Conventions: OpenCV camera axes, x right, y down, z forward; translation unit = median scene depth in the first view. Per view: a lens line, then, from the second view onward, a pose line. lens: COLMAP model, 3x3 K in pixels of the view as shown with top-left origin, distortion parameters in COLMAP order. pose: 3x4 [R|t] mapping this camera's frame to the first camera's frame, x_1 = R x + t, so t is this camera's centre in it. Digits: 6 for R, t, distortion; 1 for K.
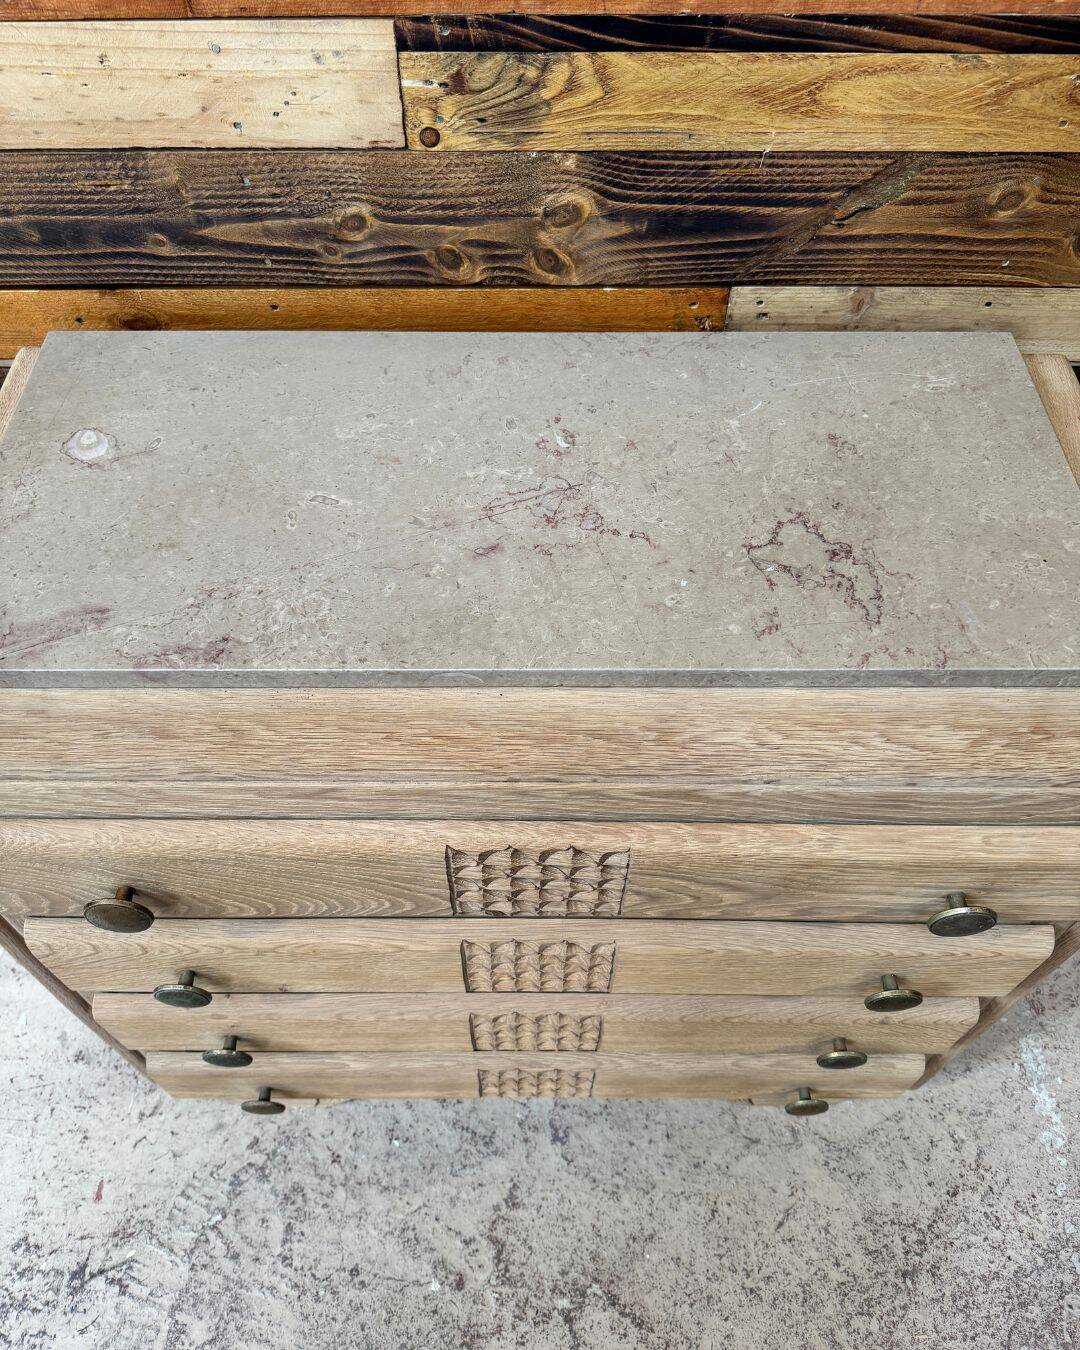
lens RADIAL K [[1026.2, 0, 539.6], [0, 1026.2, 675.7], [0, 0, 1]] dist [-0.000504, -0.014889]
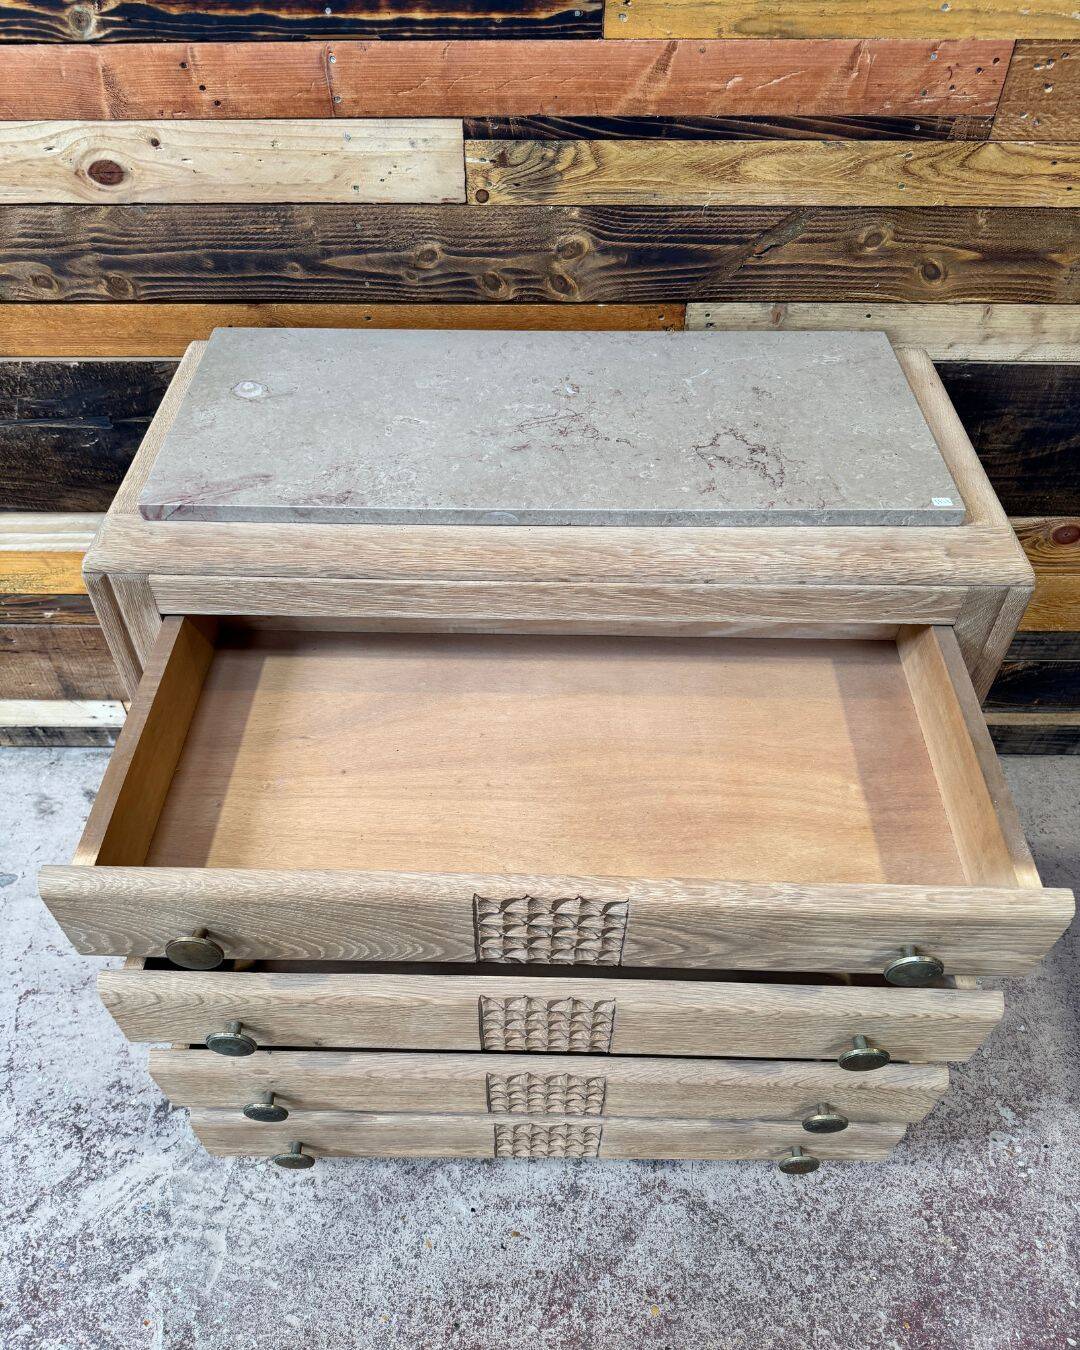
lens RADIAL K [[1026.2, 0, 530.3], [0, 1026.2, 676.5], [0, 0, 1]] dist [-0.000504, -0.014889]
pose [[0.999935, 0.005347, -0.010059, -0.016553], [-0.006719, 0.989880, -0.141750, 0.366702], [0.009199, 0.141809, 0.989851, -0.372897]]
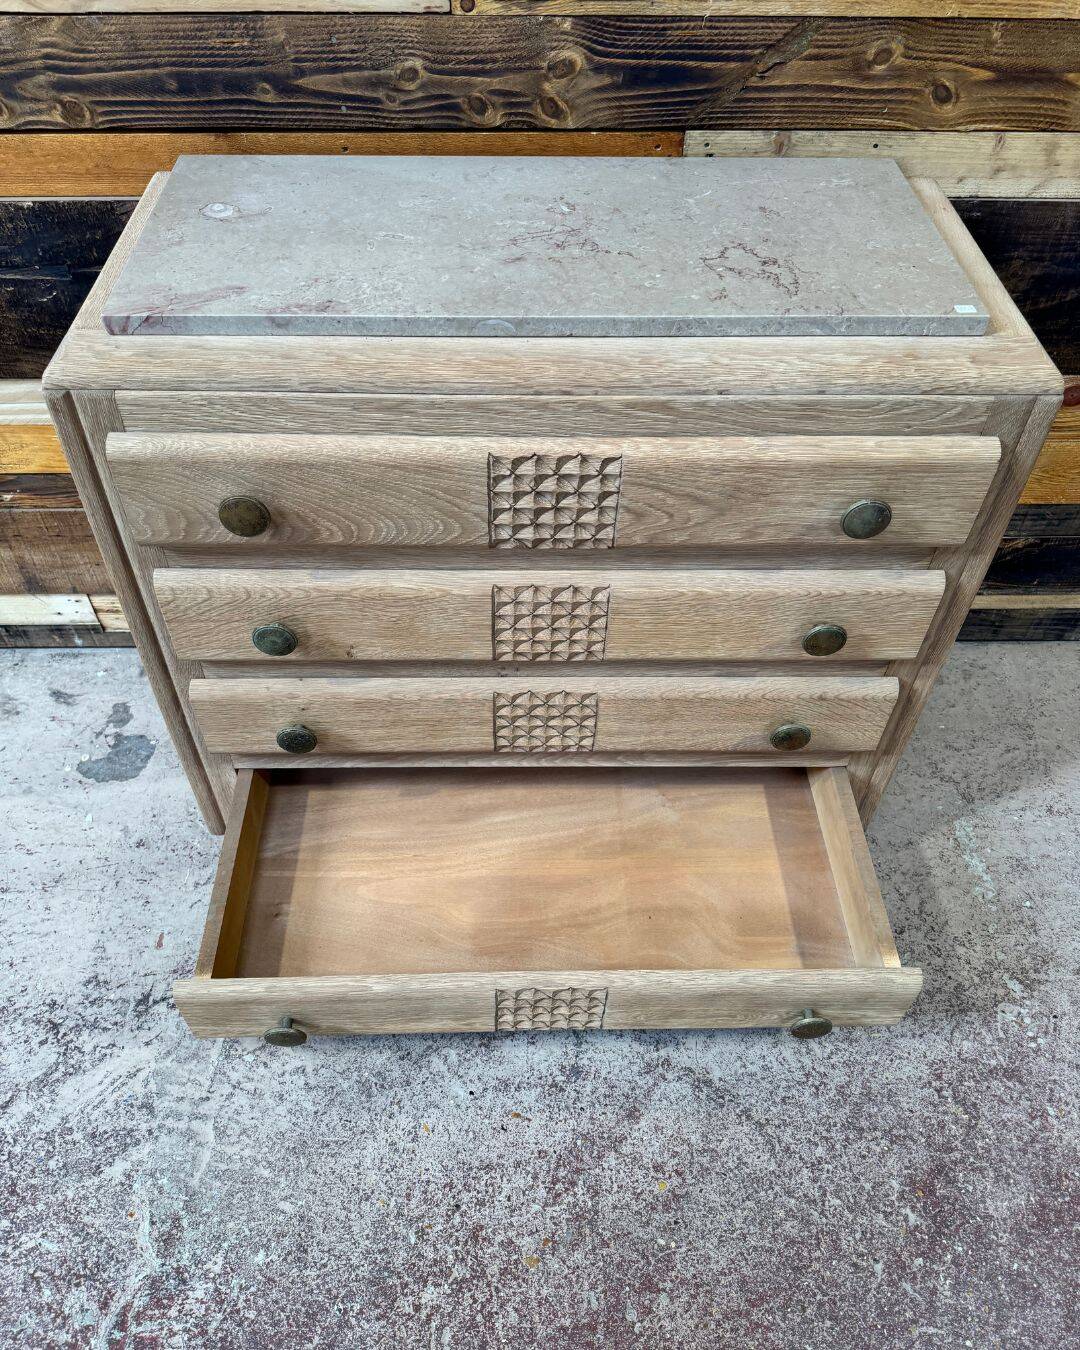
lens RADIAL K [[1026.2, 0, 530.1], [0, 1026.2, 670.7], [0, 0, 1]] dist [-0.000504, -0.014889]
pose [[0.999781, -0.009141, 0.018808, -0.052992], [0.011181, 0.993714, -0.111389, 0.508399], [-0.017672, 0.111575, 0.993599, -0.276703]]
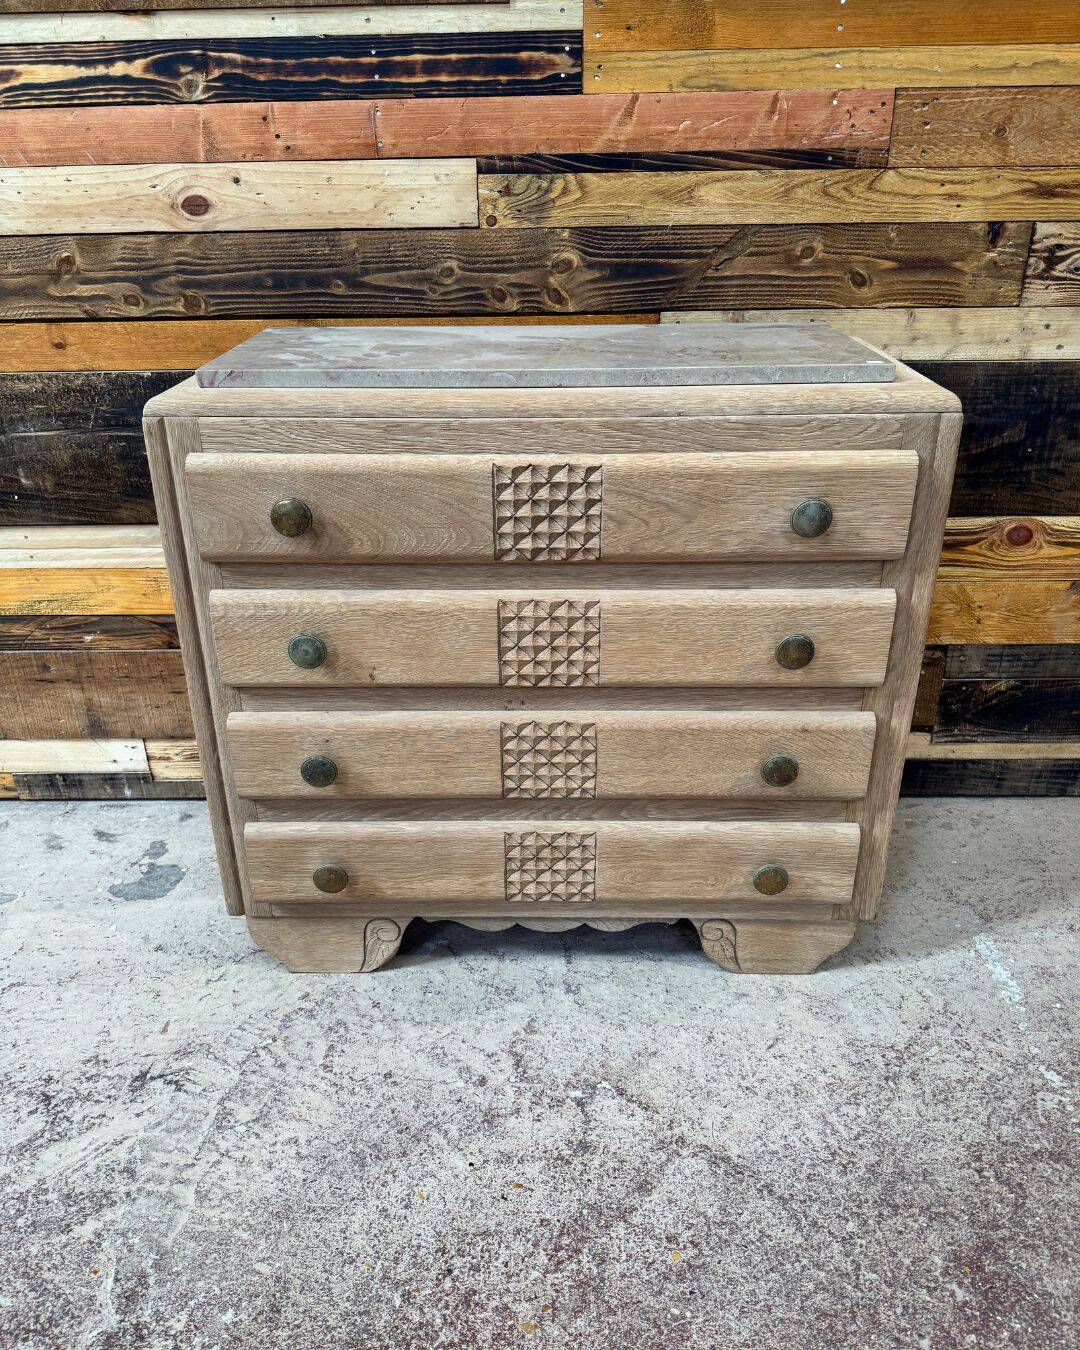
lens RADIAL K [[1026.2, 0, 537.4], [0, 1026.2, 673.9], [0, 0, 1]] dist [-0.000504, -0.014889]
pose [[0.999768, -0.006804, -0.020459, 0.010442], [-0.003592, 0.883078, -0.469213, 1.043723], [0.021259, 0.469178, 0.882848, -0.267379]]
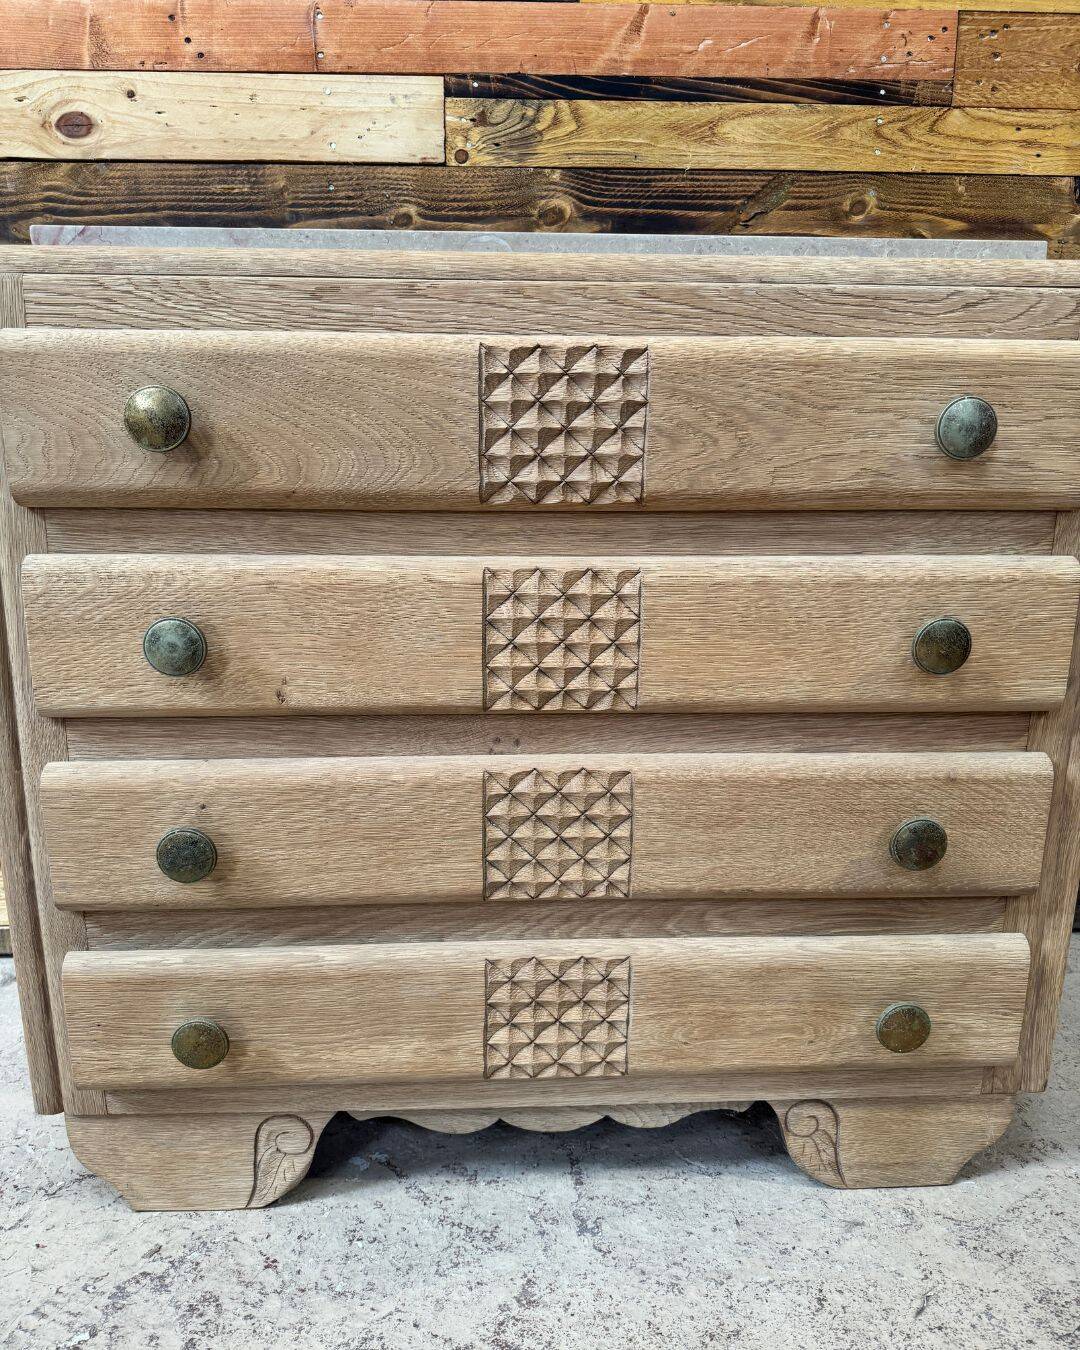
lens RADIAL K [[1026.2, 0, 539.4], [0, 1026.2, 663.7], [0, 0, 1]] dist [-0.000504, -0.014889]
pose [[0.998707, -0.010197, 0.049813, -0.071647], [0.039826, 0.765941, -0.641677, 0.937710], [-0.031611, 0.642830, 0.765356, 0.311171]]
